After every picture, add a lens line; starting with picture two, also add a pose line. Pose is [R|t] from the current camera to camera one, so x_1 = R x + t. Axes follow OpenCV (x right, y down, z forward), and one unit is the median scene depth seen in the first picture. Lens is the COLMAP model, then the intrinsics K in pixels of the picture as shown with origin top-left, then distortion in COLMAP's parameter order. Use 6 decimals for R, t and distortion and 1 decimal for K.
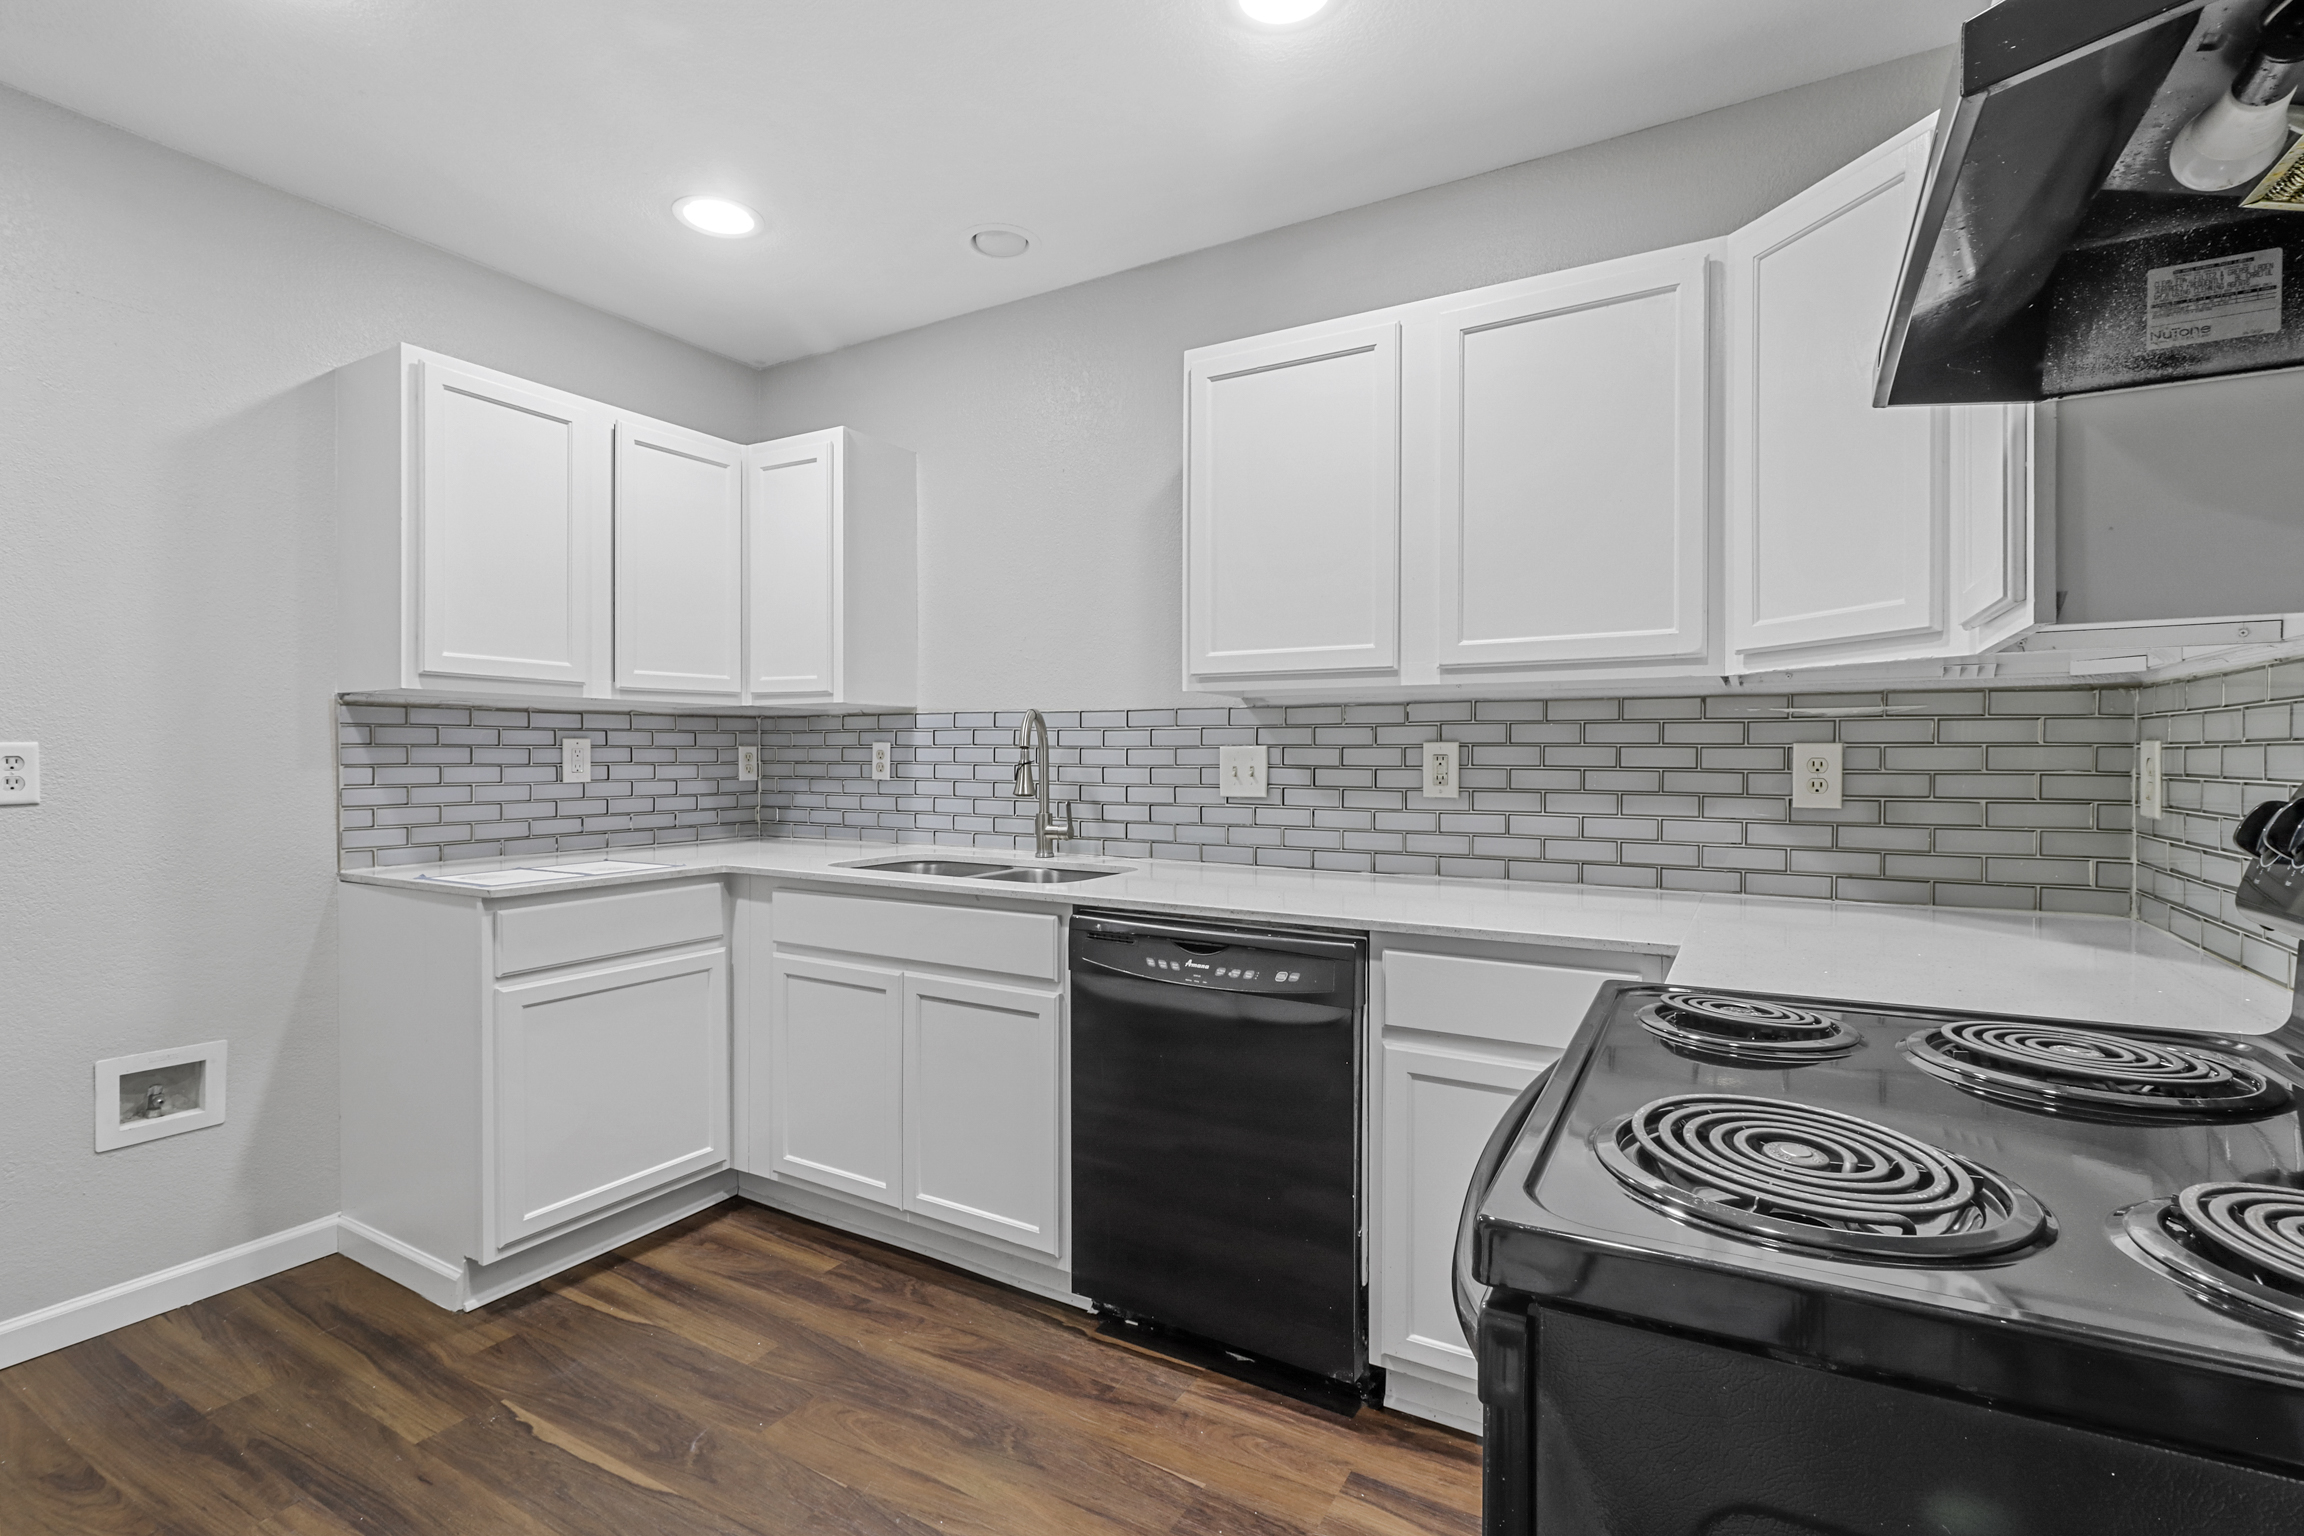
lens RADIAL K [[1068.3, 0, 1137.7], [0, 1068.3, 772.6], [0, 0, 1]] dist [-0.001975, -0.000011]
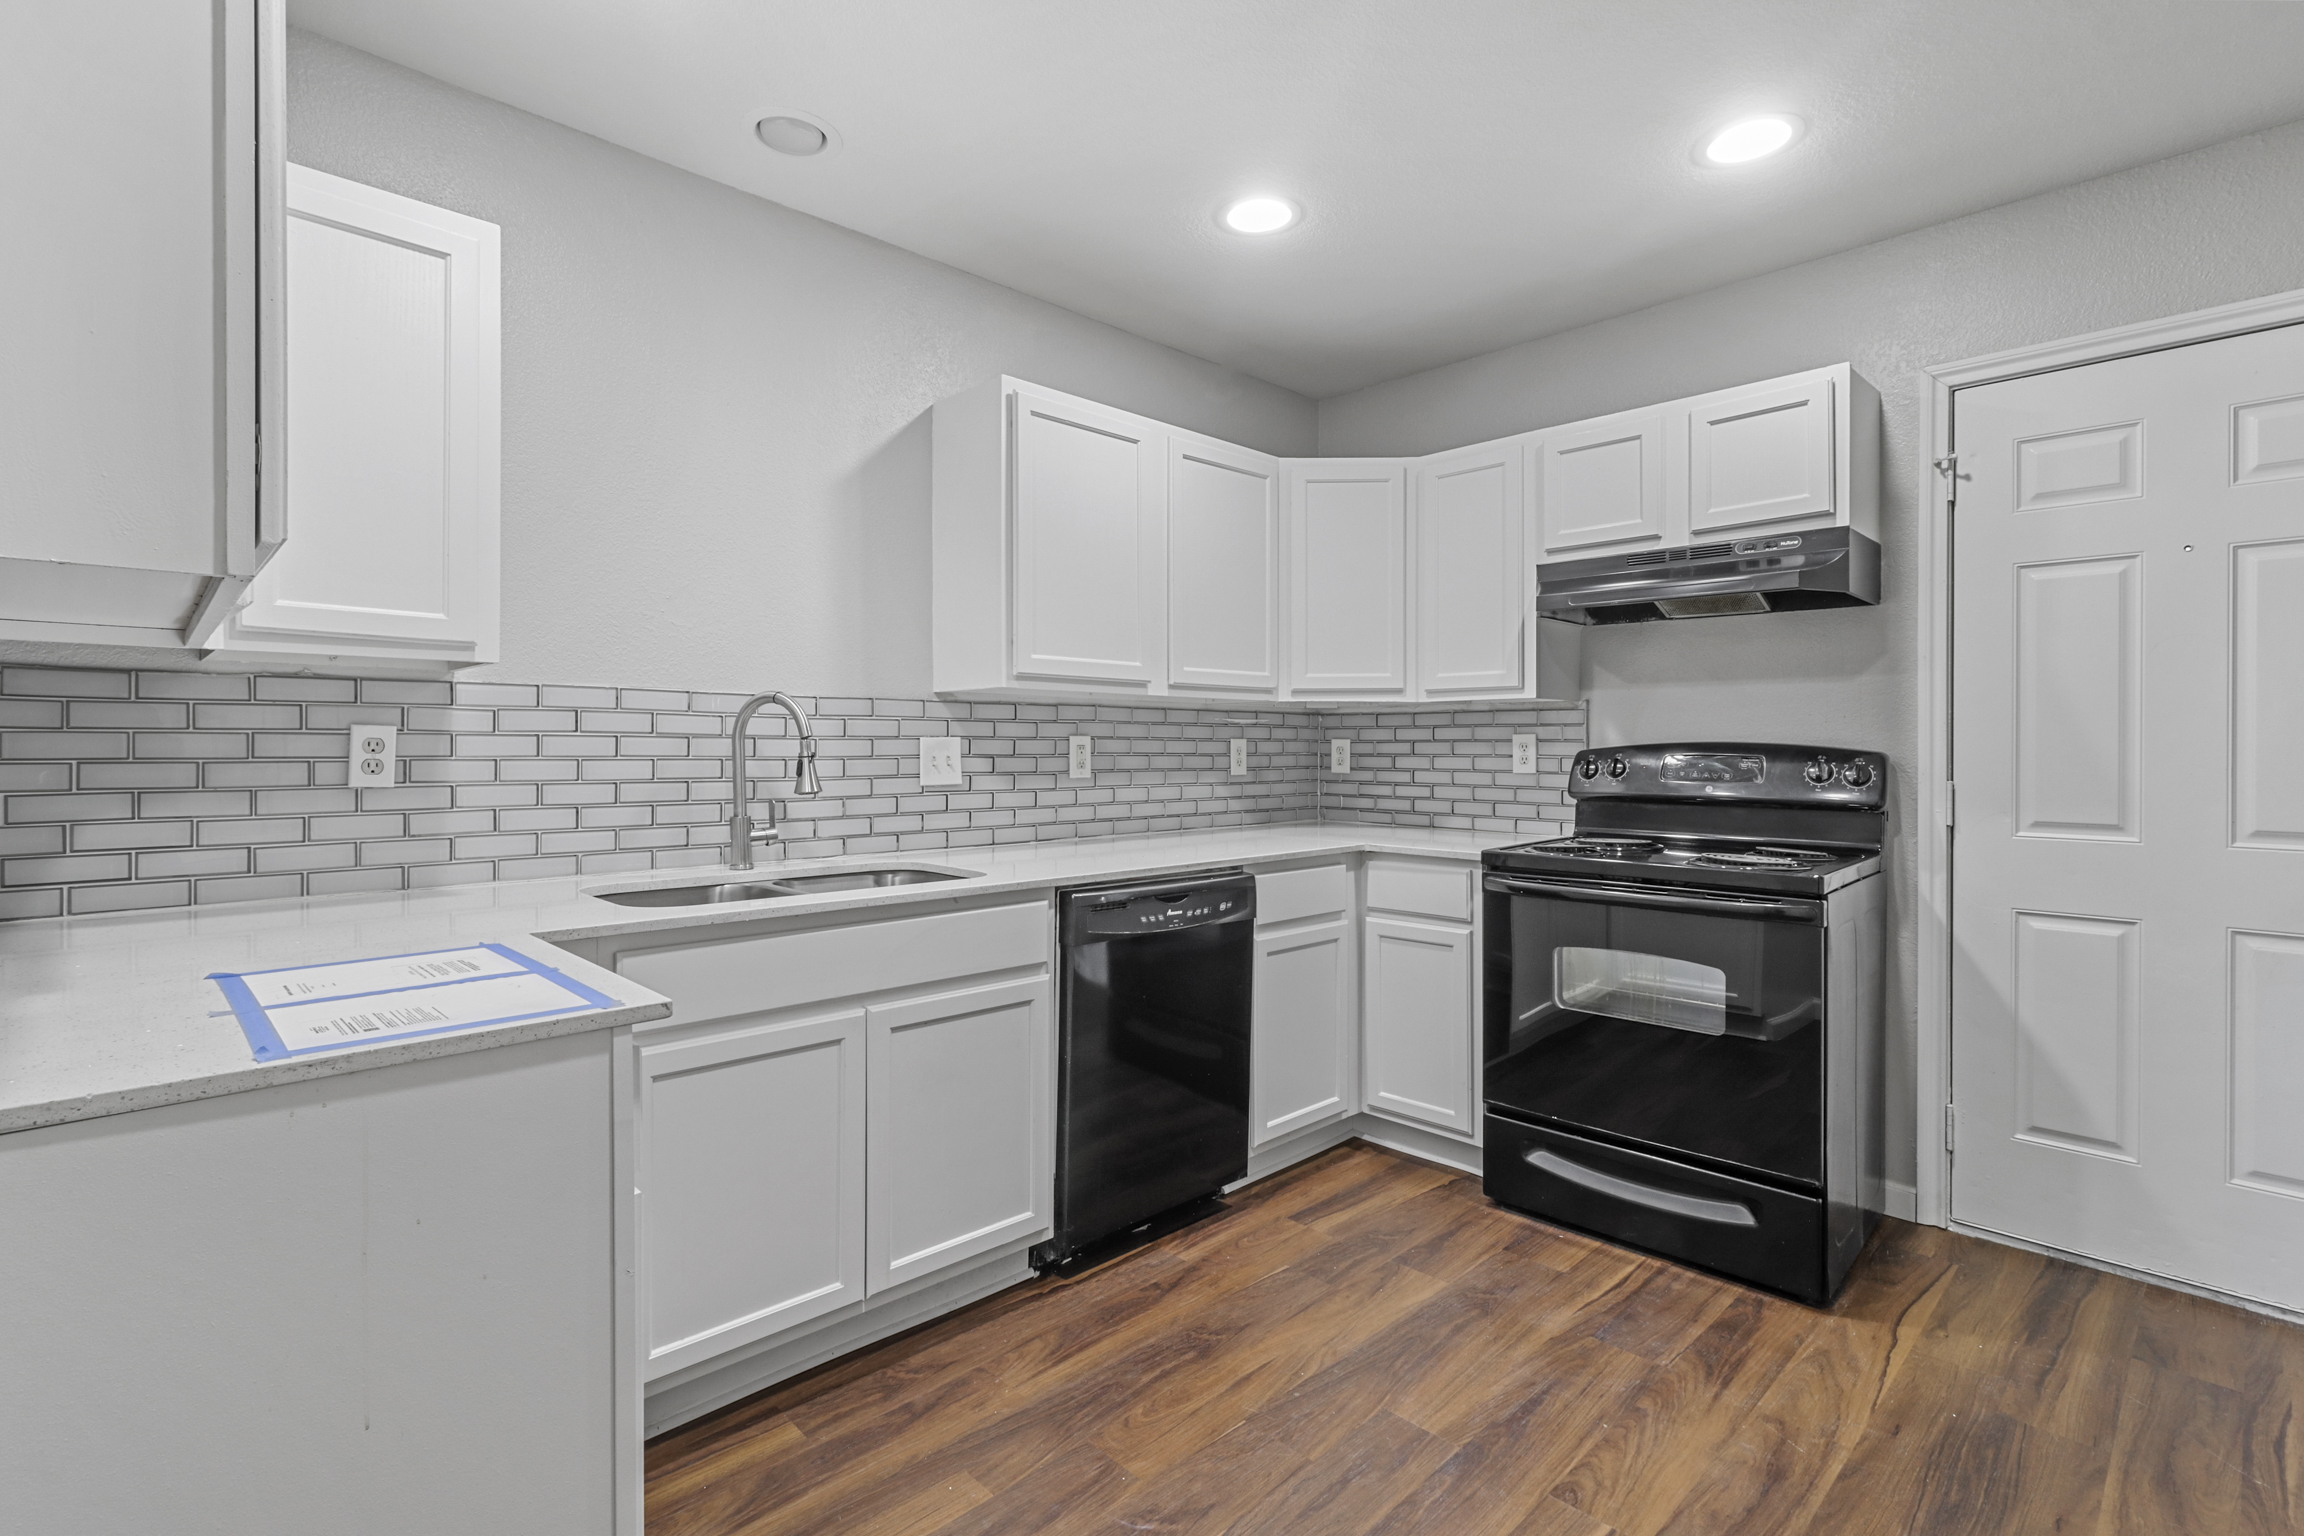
lens RADIAL K [[1068.3, 0, 1140.1], [0, 1068.3, 746.9], [0, 0, 1]] dist [-0.001975, -0.000011]
pose [[0.268594, -0.003179, 0.963248, -0.964905], [0.014937, 0.999888, -0.000865, -0.012512], [-0.963138, 0.014620, 0.268612, 0.573997]]
